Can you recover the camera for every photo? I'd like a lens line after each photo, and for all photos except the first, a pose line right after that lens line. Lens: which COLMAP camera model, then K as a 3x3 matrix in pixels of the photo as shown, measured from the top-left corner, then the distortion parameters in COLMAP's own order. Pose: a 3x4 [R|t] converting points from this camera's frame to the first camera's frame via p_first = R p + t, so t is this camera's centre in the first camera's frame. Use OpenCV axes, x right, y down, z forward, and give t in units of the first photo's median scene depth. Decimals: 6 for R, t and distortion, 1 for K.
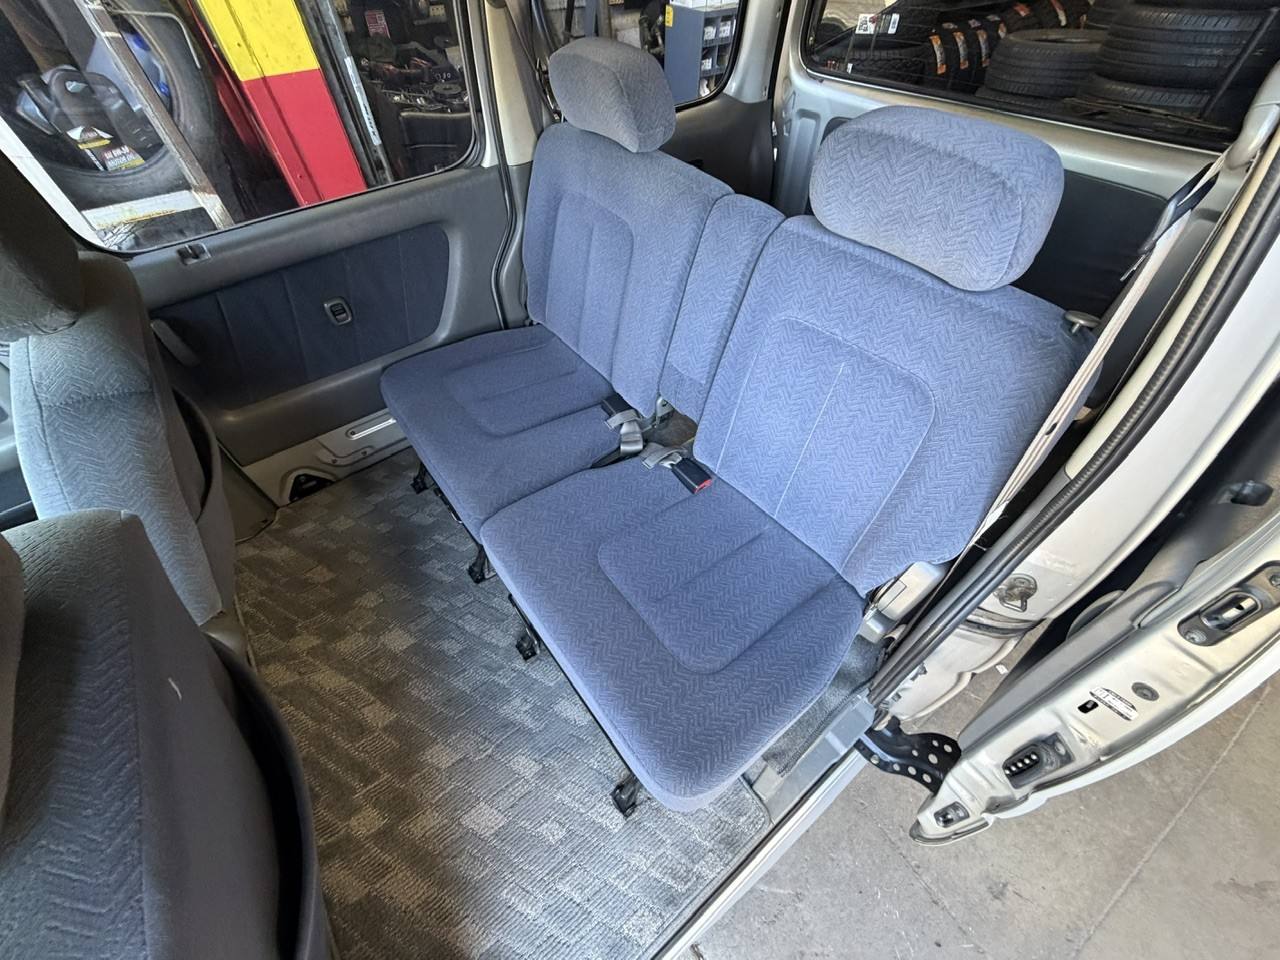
lens RADIAL K [[506.7, 0, 640.0], [0, 506.7, 480.0], [0, 0, 1]] dist [-0.003337, 0.000180]
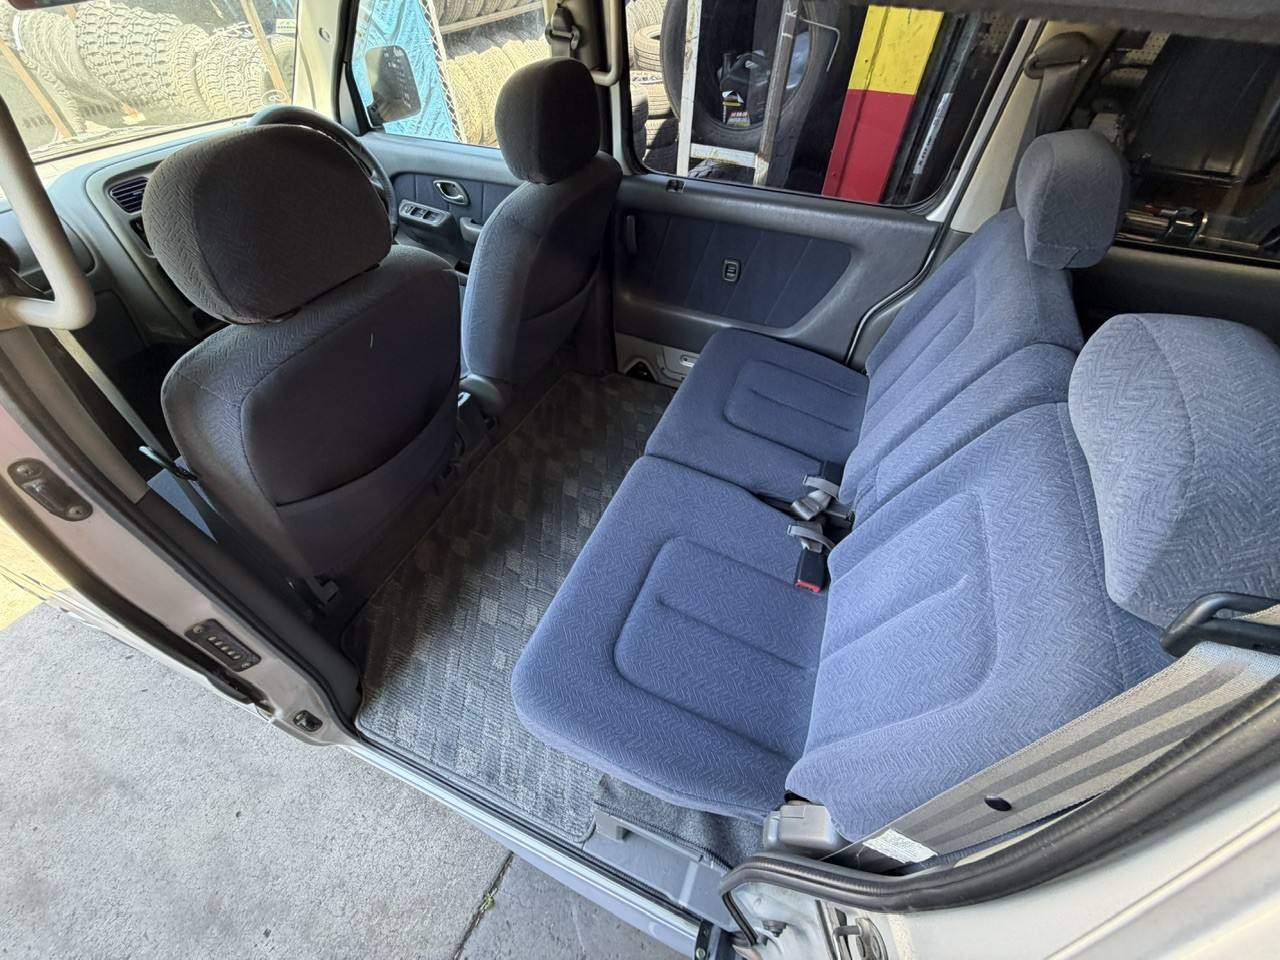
lens RADIAL K [[506.7, 0, 640.0], [0, 506.7, 480.0], [0, 0, 1]] dist [-0.003337, 0.000180]
pose [[0.493842, 0.661529, -0.564357, 0.307277], [-0.678270, 0.699181, 0.226045, -0.104623], [0.544123, 0.271156, 0.793980, 0.048625]]
